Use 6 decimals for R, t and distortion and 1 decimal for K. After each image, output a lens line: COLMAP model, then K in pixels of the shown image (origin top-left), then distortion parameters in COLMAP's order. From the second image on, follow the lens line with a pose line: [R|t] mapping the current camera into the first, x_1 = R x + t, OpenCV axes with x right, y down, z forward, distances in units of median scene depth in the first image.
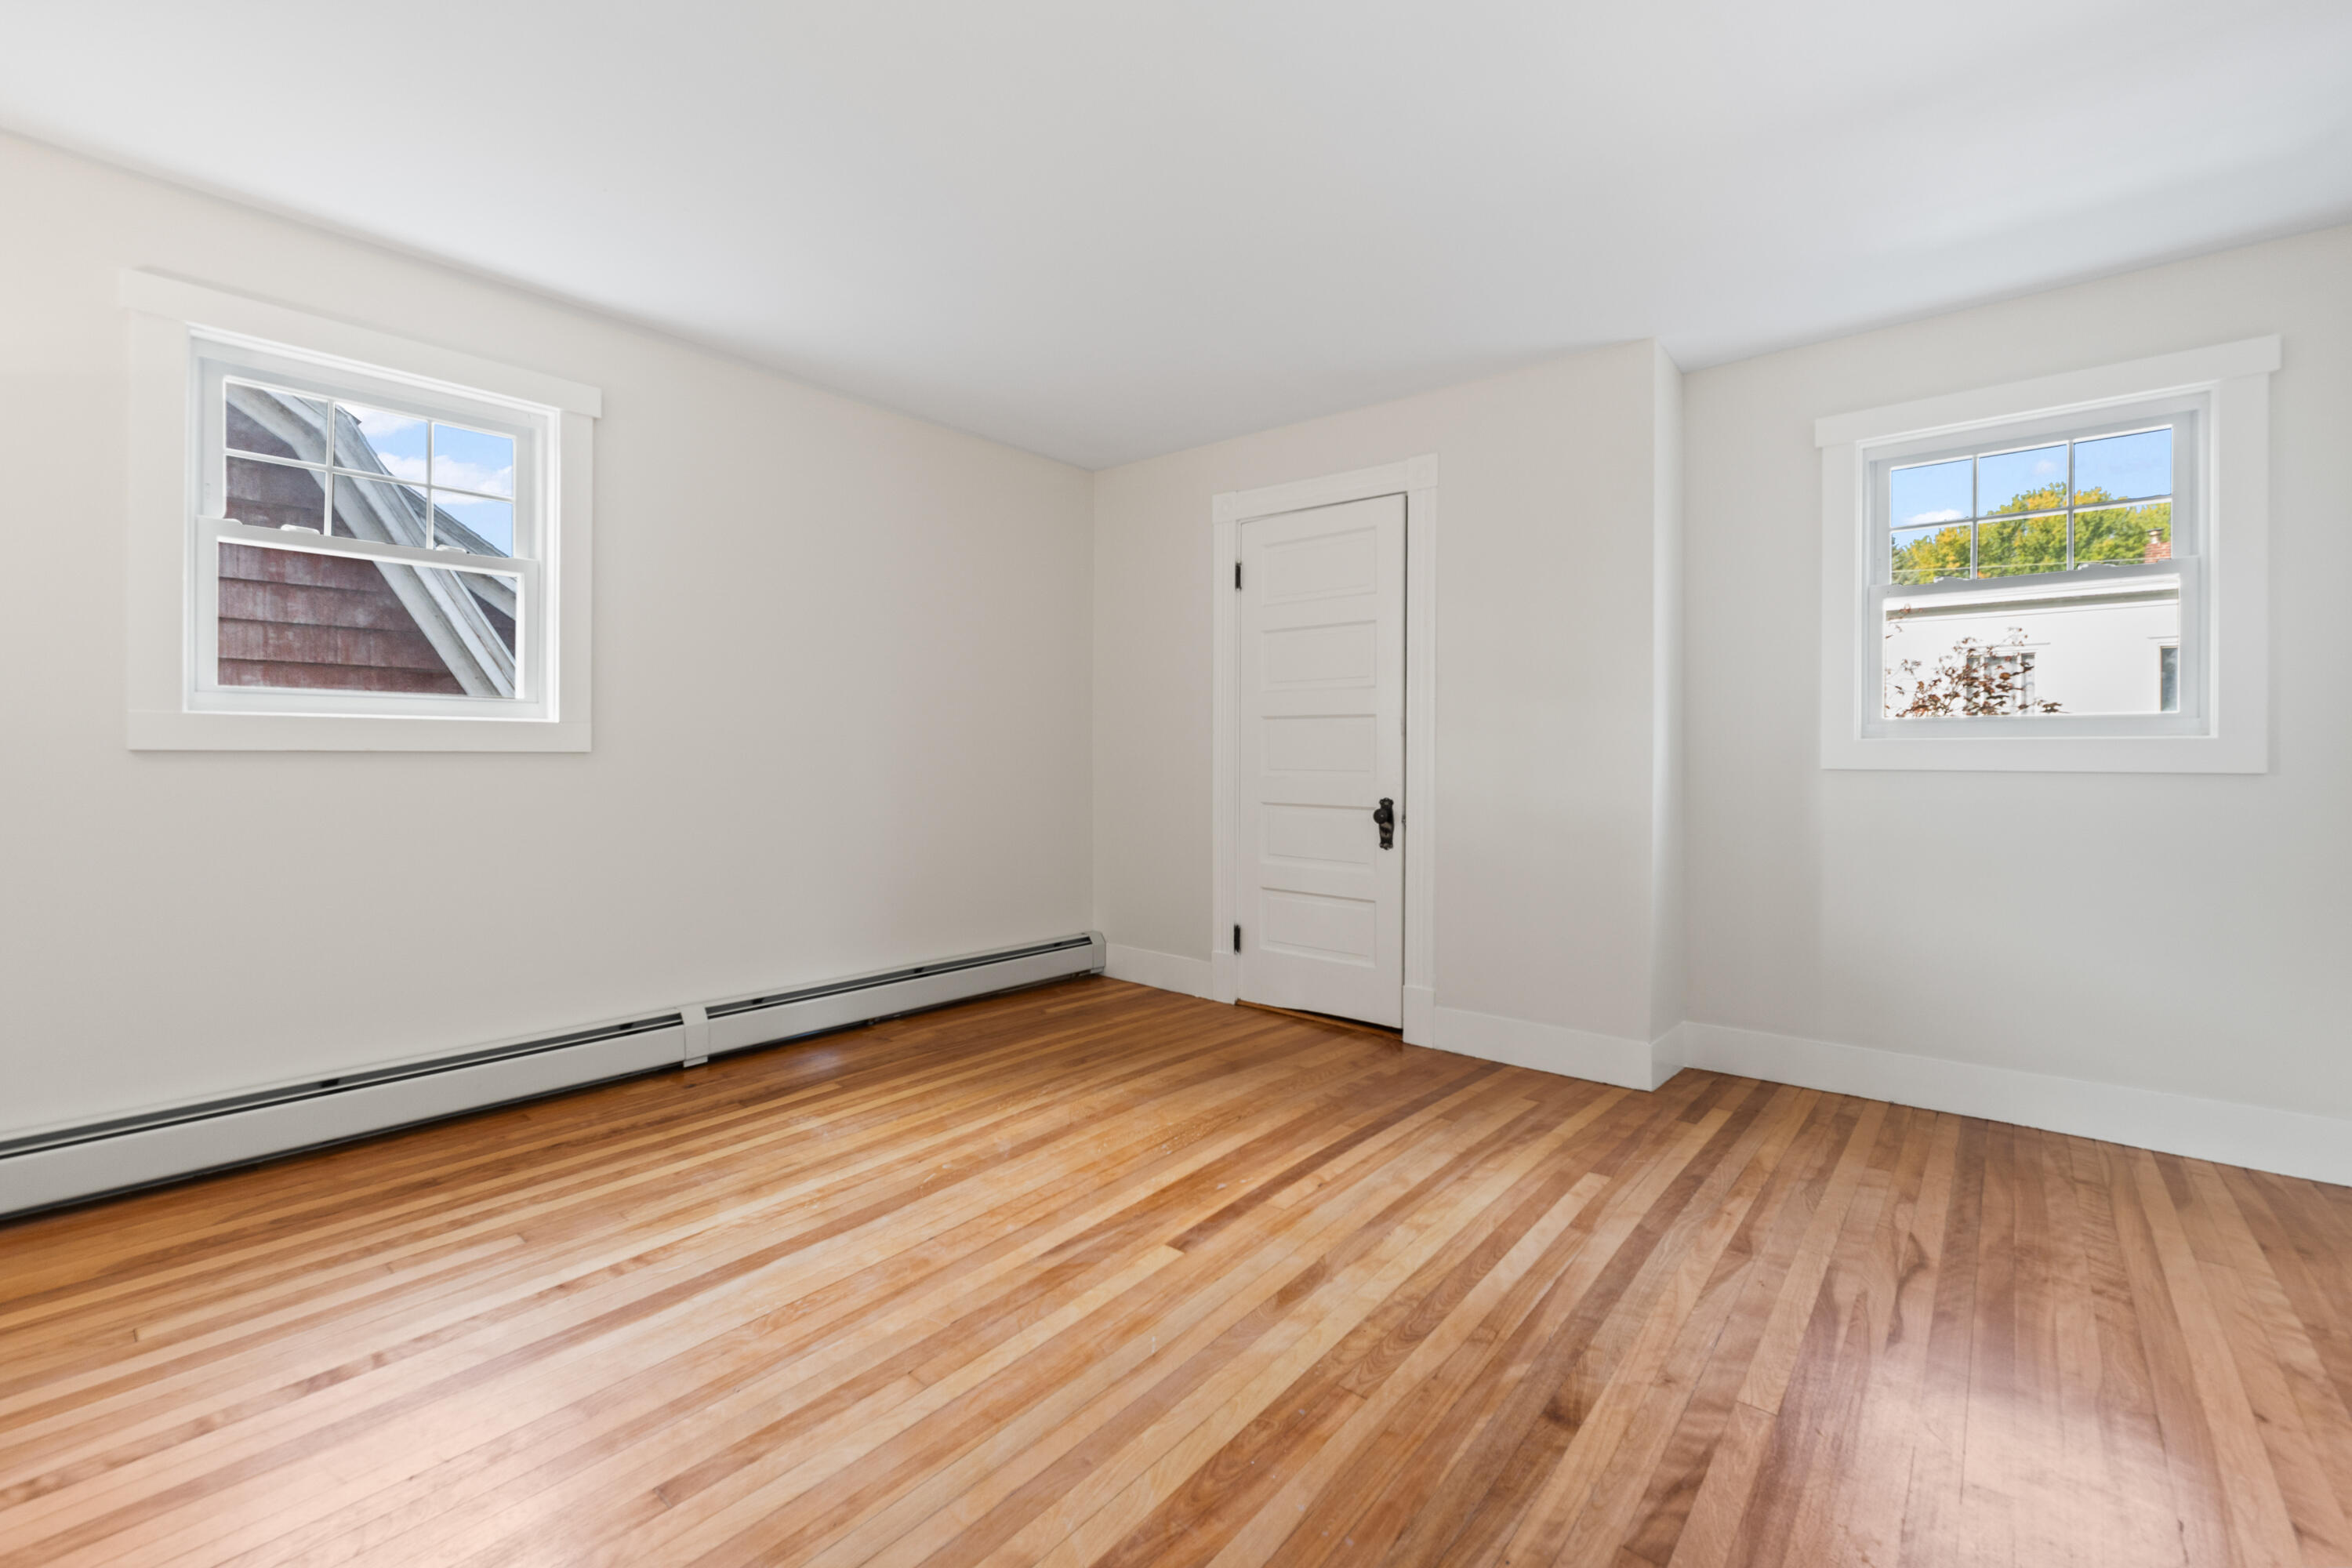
lens RADIAL K [[1000.3, 0, 1189.7], [0, 1000.3, 764.5], [0, 0, 1]] dist [-0.001731, -0.000395]
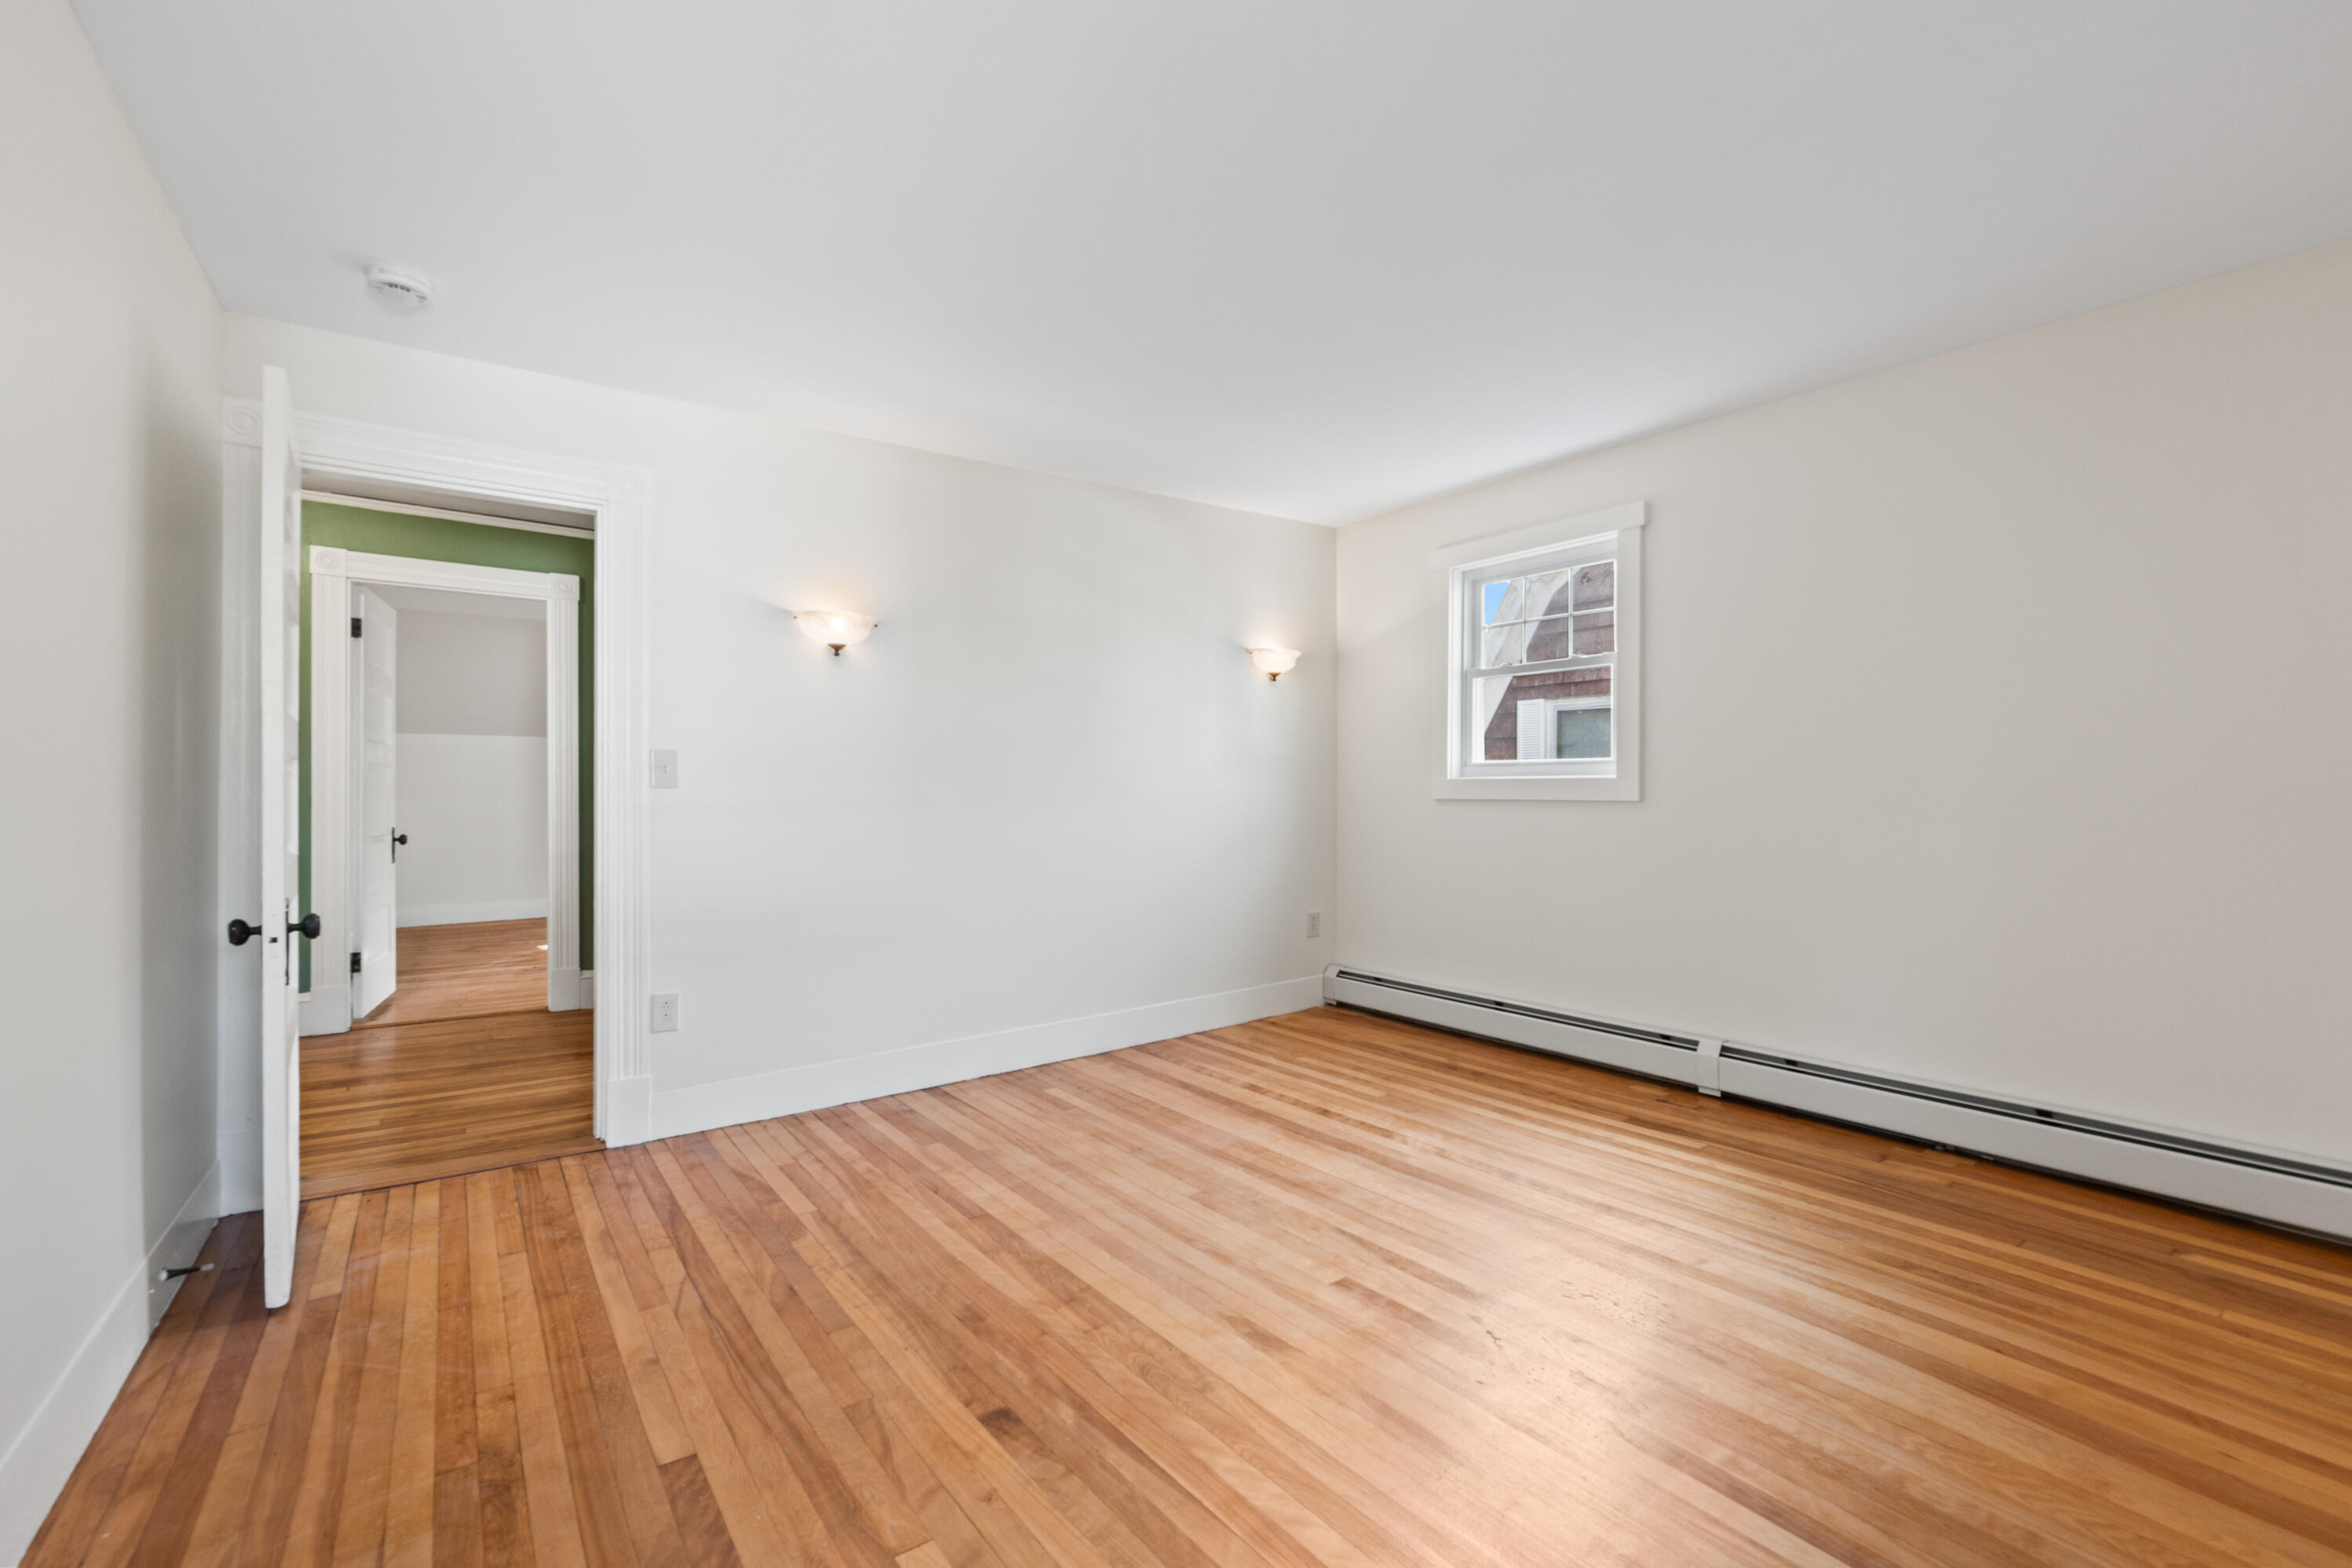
lens RADIAL K [[997.3, 0, 1187.0], [0, 997.3, 803.8], [0, 0, 1]] dist [-0.002496, -0.000766]
pose [[-0.233227, 0.009533, -0.972376, 0.718554], [-0.009348, 0.999884, 0.012045, -0.019386], [0.972377, 0.011899, -0.233110, 0.753253]]
